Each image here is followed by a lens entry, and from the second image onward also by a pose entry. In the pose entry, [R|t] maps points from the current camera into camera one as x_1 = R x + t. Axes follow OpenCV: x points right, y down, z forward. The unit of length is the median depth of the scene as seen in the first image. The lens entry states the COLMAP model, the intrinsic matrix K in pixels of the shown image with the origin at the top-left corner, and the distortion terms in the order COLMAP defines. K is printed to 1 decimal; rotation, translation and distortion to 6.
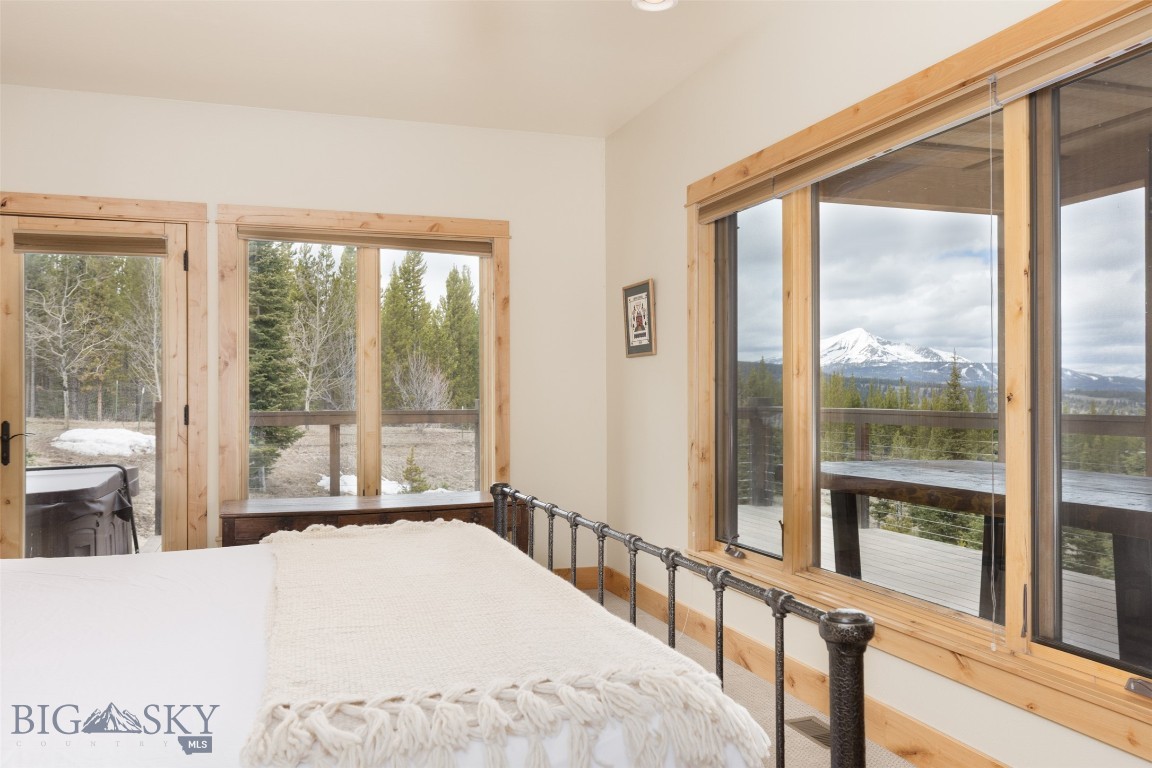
lens RADIAL K [[892.4, 0, 564.0], [0, 892.4, 385.7], [0, 0, 1]] dist [0.002179, 0.004234]
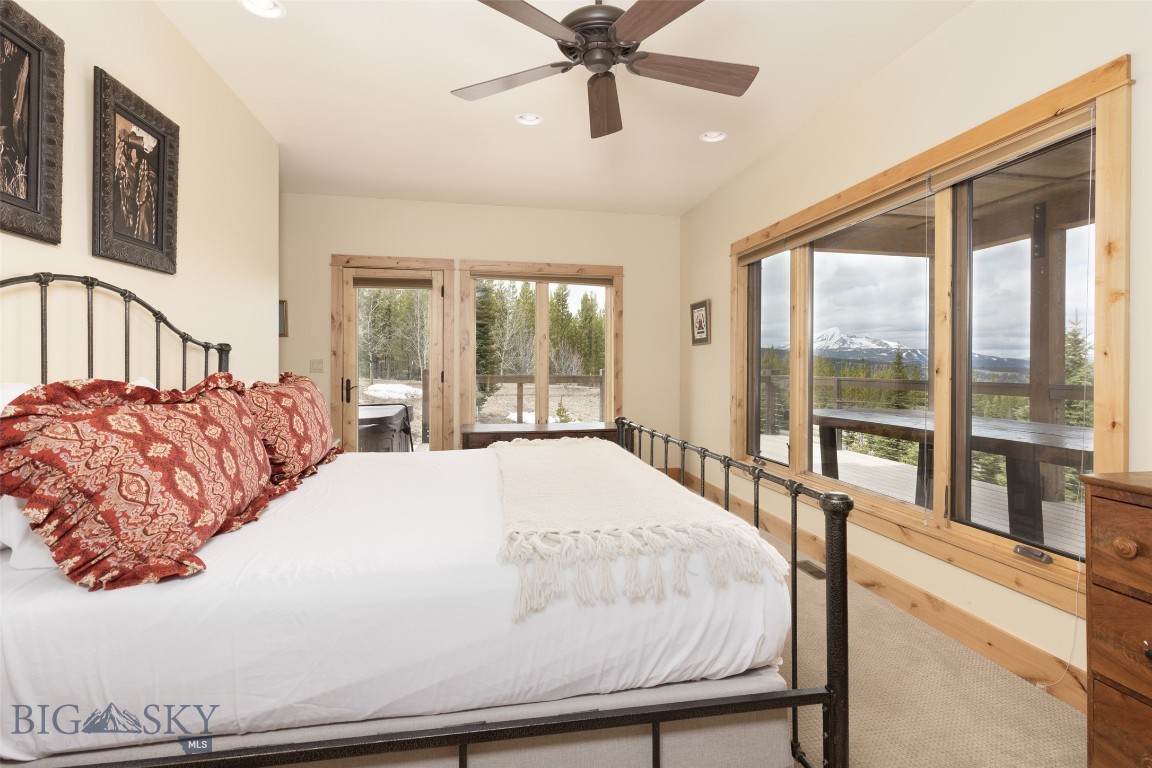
lens RADIAL K [[526.5, 0, 576.0], [0, 526.5, 364.3], [0, 0, 1]] dist [0.001791, 0.000365]
pose [[0.990887, 0.007051, -0.134509, -0.017387], [-0.006352, 0.999964, 0.005623, -0.000049], [0.134544, -0.004717, 0.990896, -0.028402]]
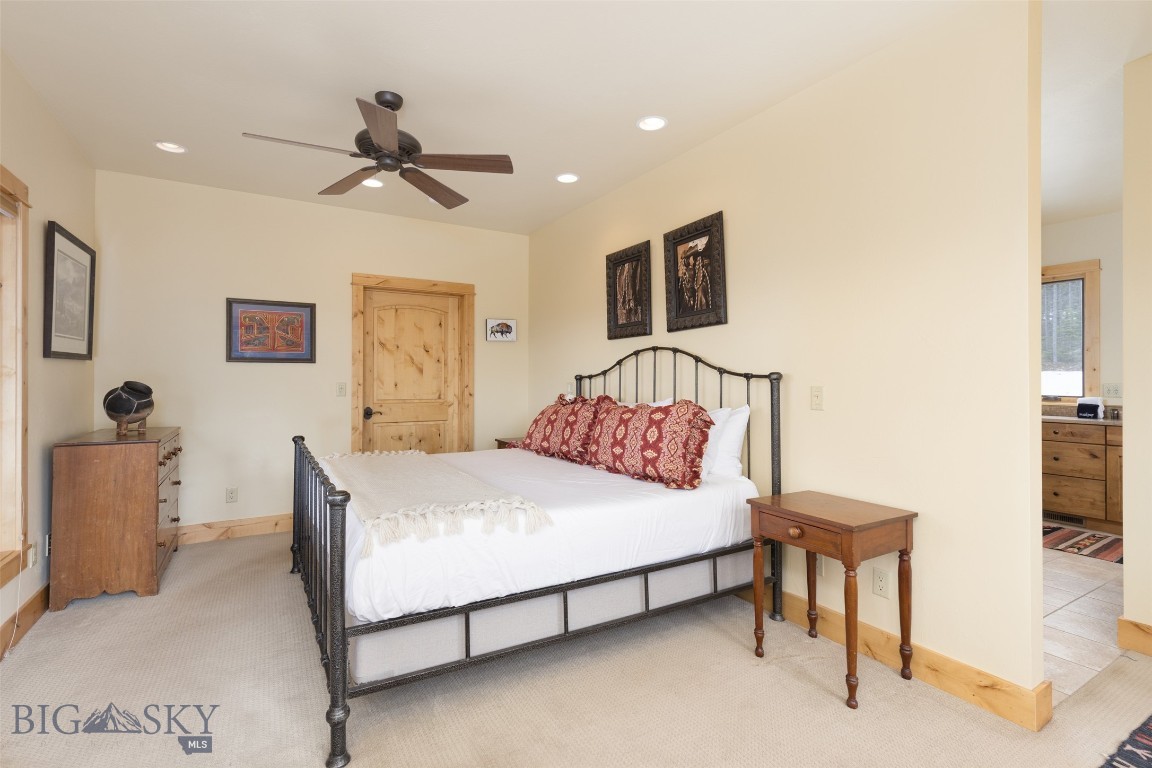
lens RADIAL K [[526.5, 0, 566.3], [0, 526.5, 379.9], [0, 0, 1]] dist [0.001791, 0.000365]
pose [[-0.978613, 0.002431, -0.205697, -0.150249], [0.002888, 0.999994, -0.001922, -0.009677], [0.205692, -0.002475, -0.978614, 1.170668]]
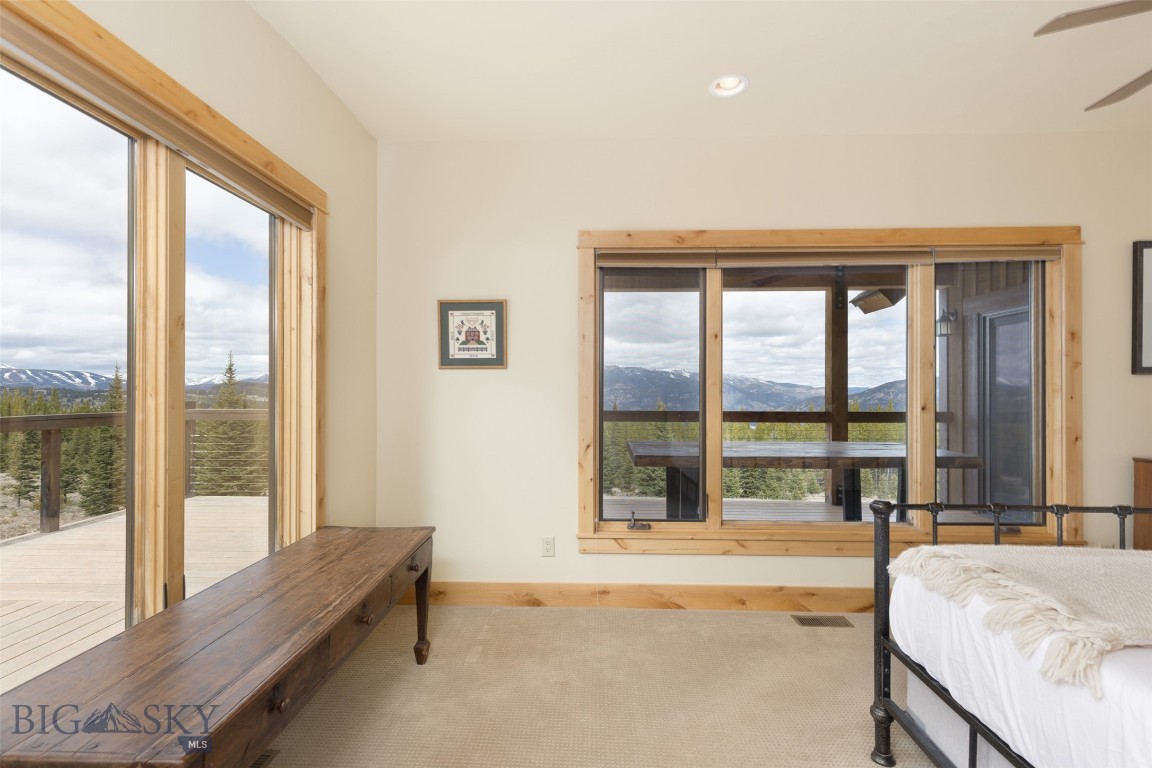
lens RADIAL K [[526.5, 0, 566.7], [0, 526.5, 391.7], [0, 0, 1]] dist [0.001791, 0.000365]
pose [[0.362439, 0.006371, 0.931986, -0.567395], [-0.012183, 0.999924, -0.002098, -0.006809], [-0.931928, -0.010594, 0.362489, 0.821504]]
